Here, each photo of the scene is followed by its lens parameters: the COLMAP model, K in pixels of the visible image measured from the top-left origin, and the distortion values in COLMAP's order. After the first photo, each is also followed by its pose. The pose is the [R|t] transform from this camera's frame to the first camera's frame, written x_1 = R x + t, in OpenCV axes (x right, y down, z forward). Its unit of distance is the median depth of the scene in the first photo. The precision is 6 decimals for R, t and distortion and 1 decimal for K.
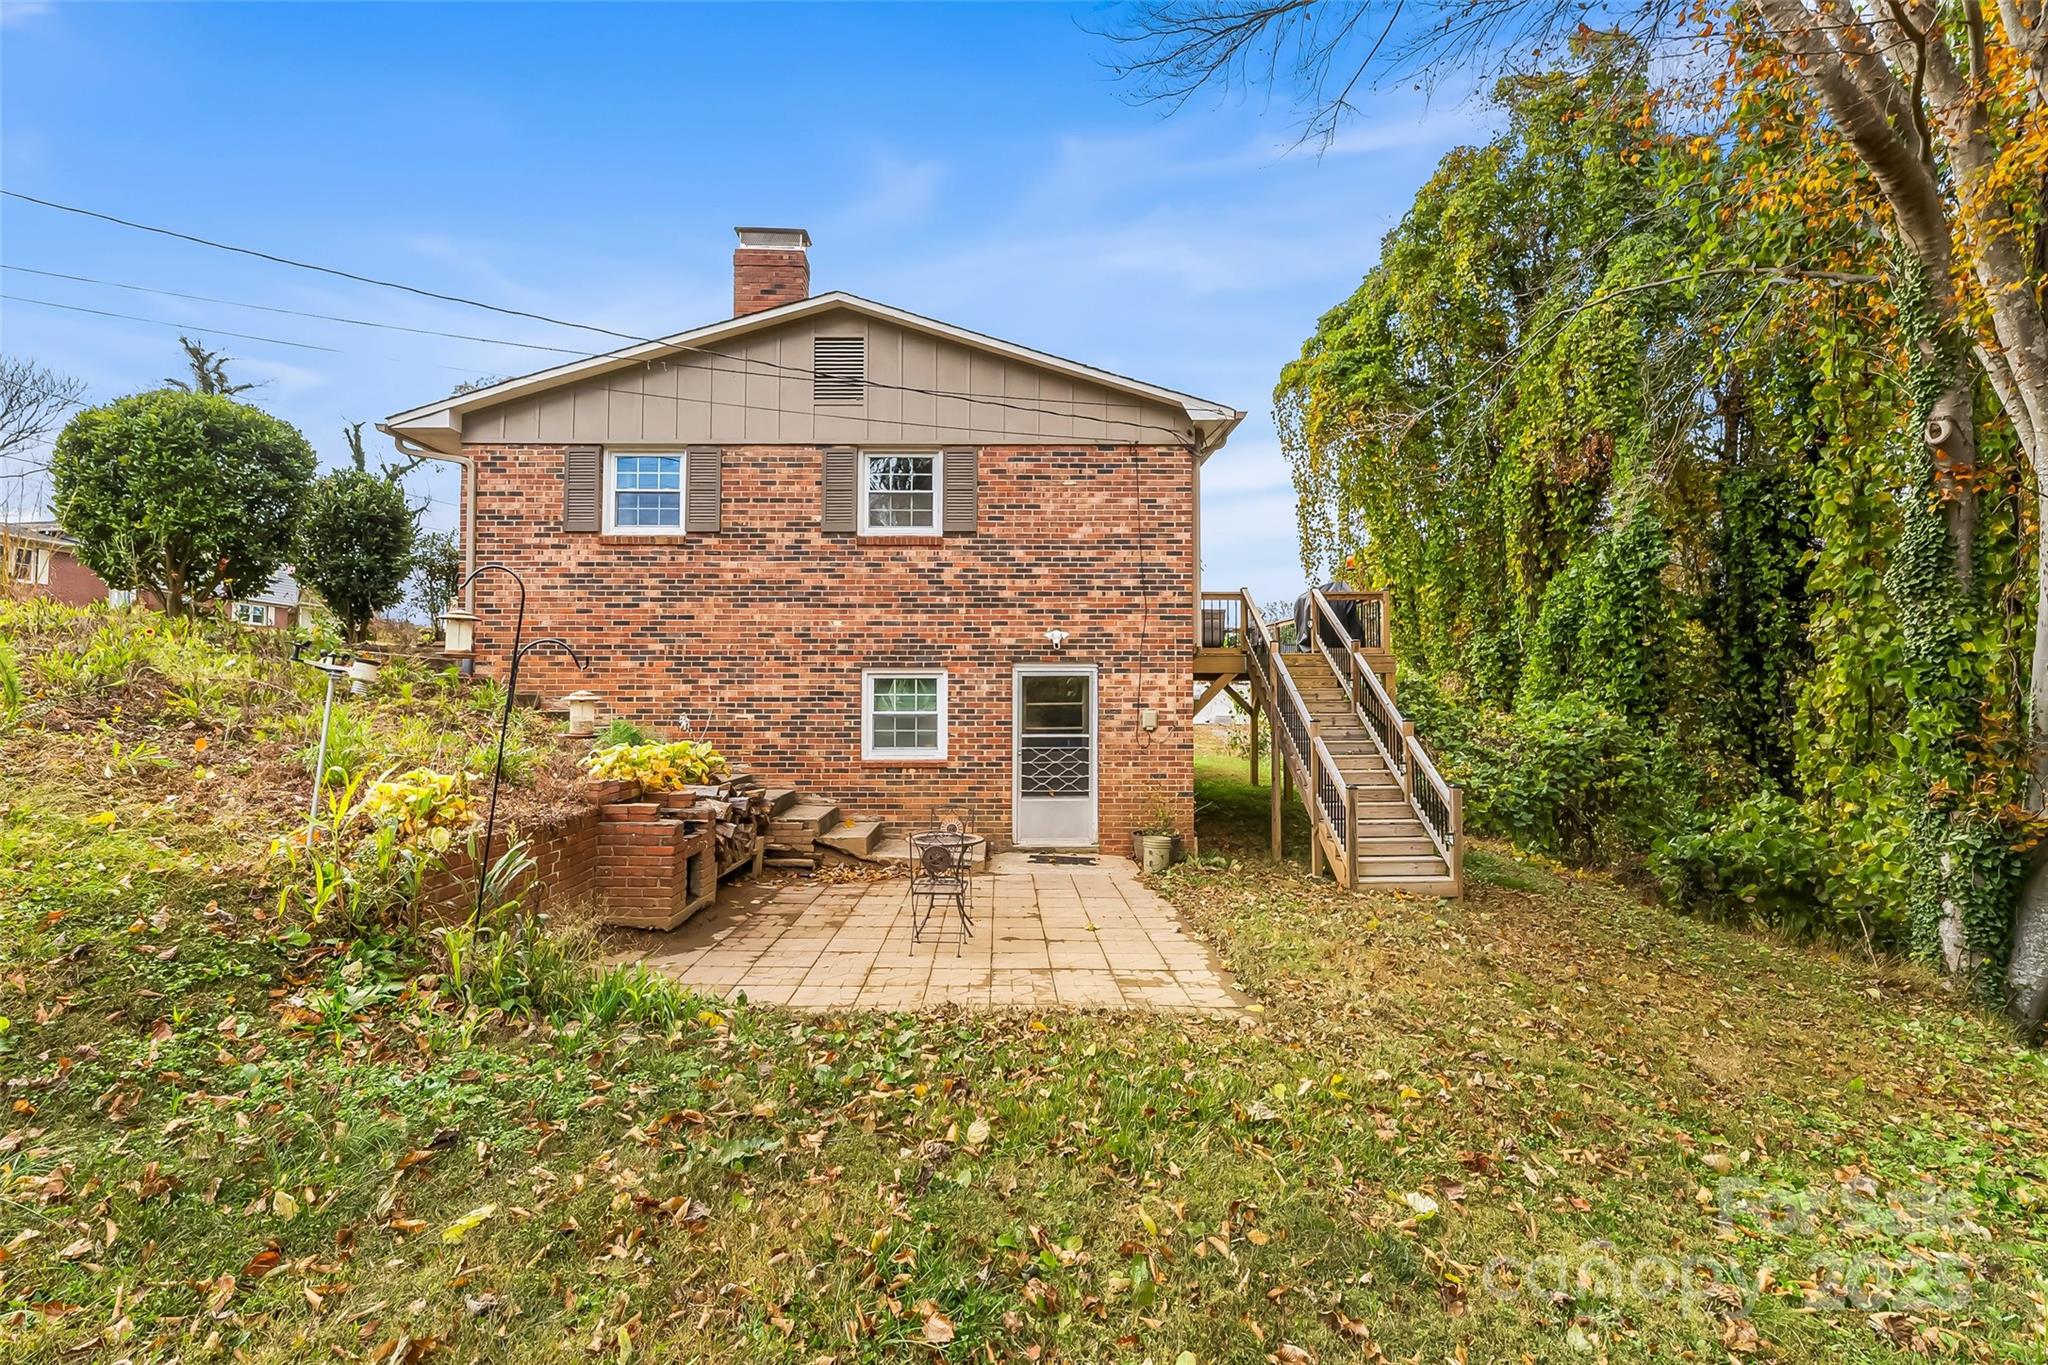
lens RADIAL K [[878.8, 0, 1017.2], [0, 878.8, 668.9], [0, 0, 1]] dist [-0.001026, -0.000117]
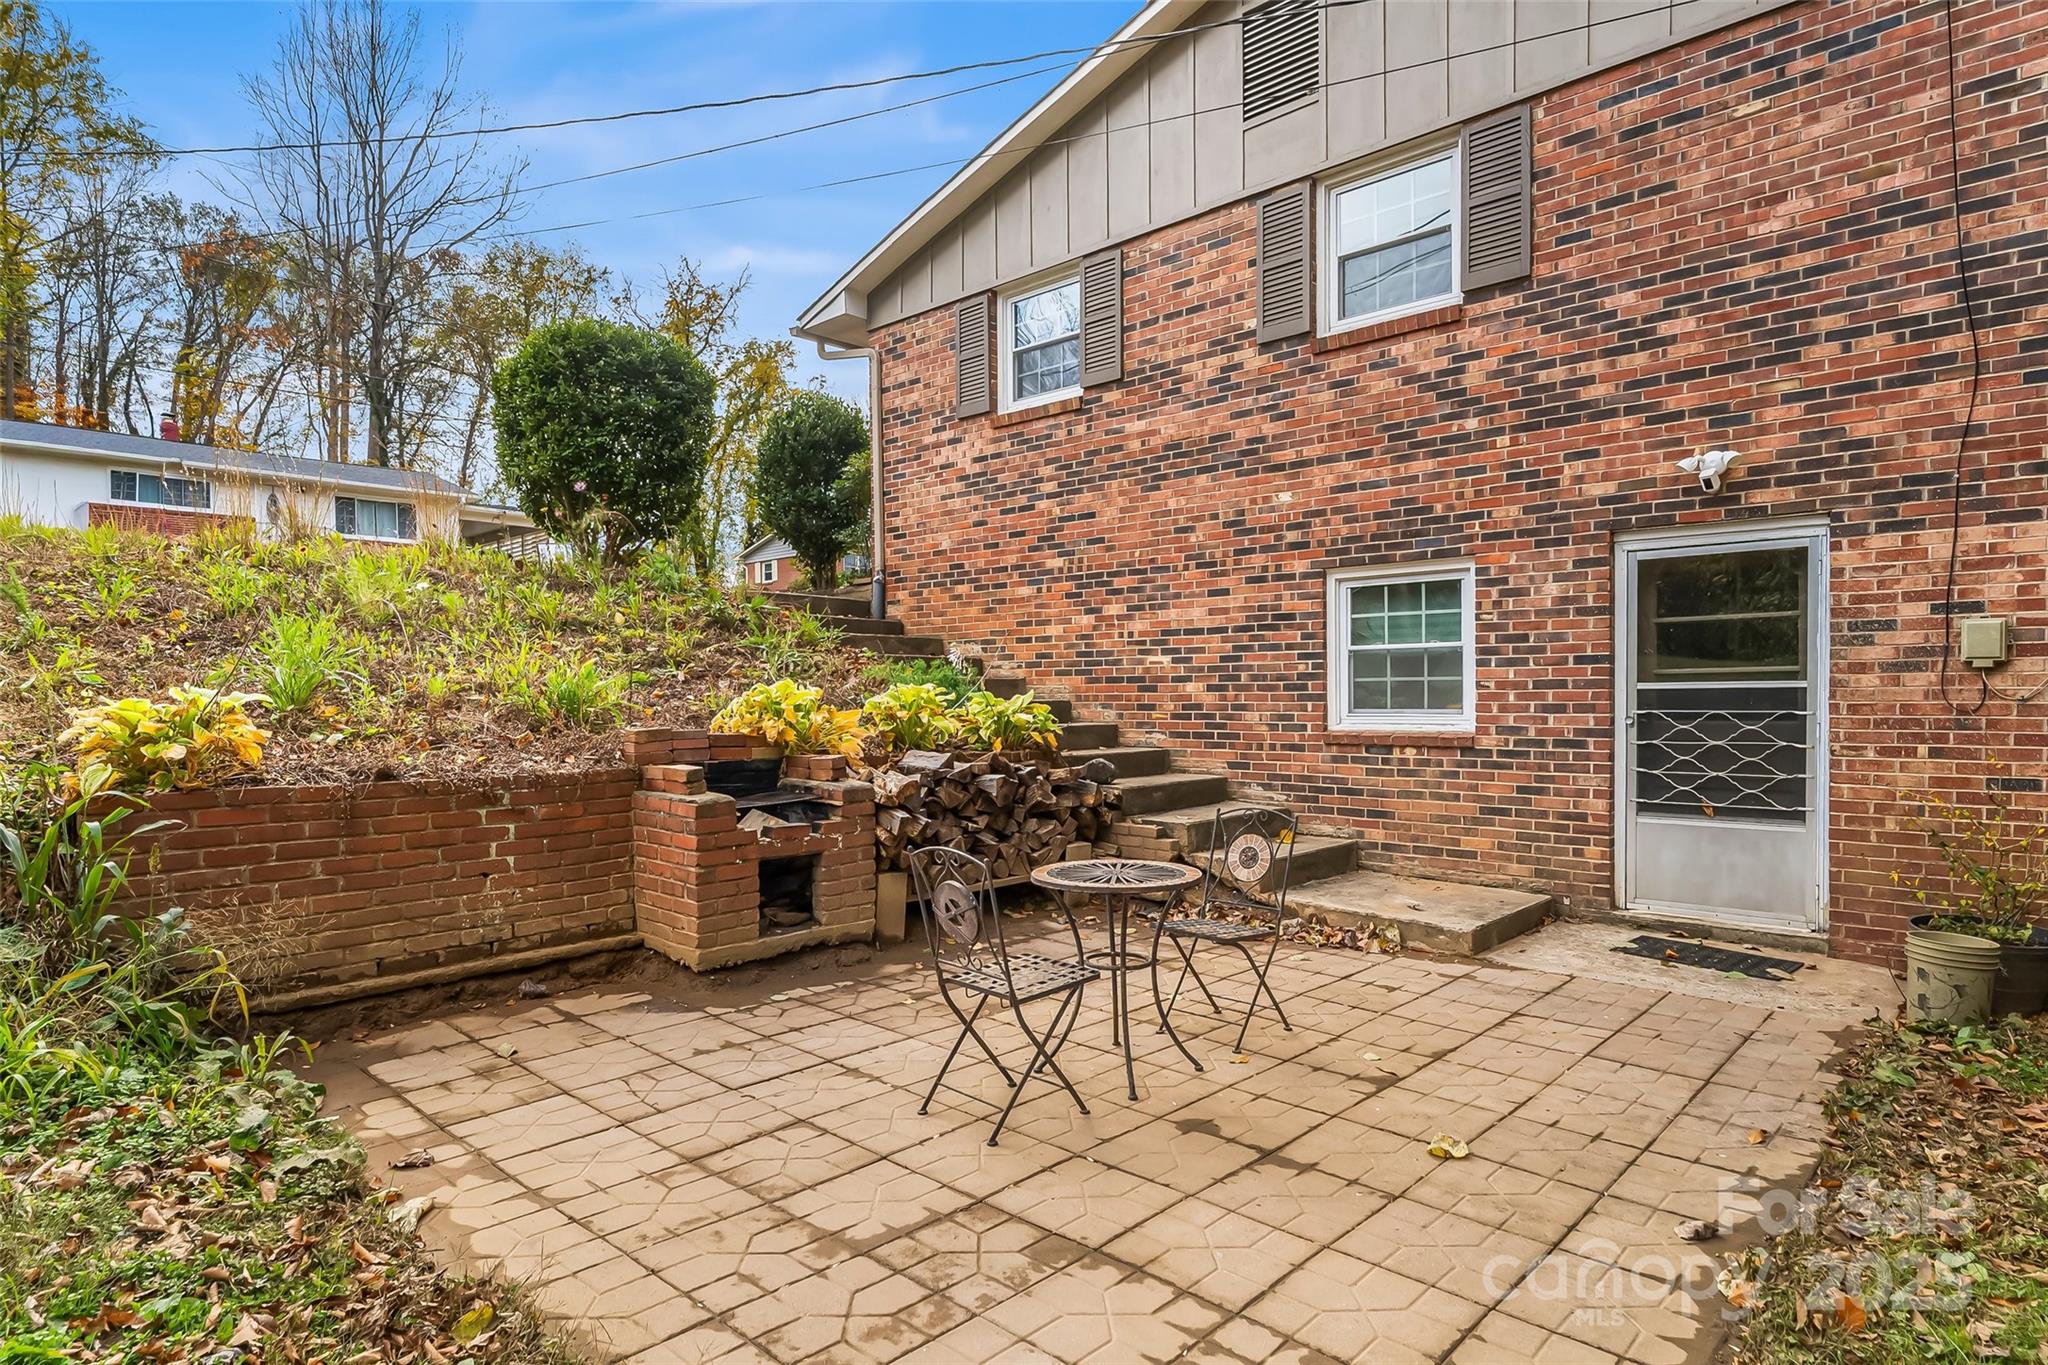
lens RADIAL K [[1102.9, 0, 1031.6], [0, 1102.9, 708.3], [0, 0, 1]] dist [-0.002569, -0.001091]
pose [[0.734609, 0.004172, -0.678478, 0.170167], [0.037413, 0.998211, 0.046647, 0.048192], [0.677459, -0.059651, 0.733138, 0.338115]]
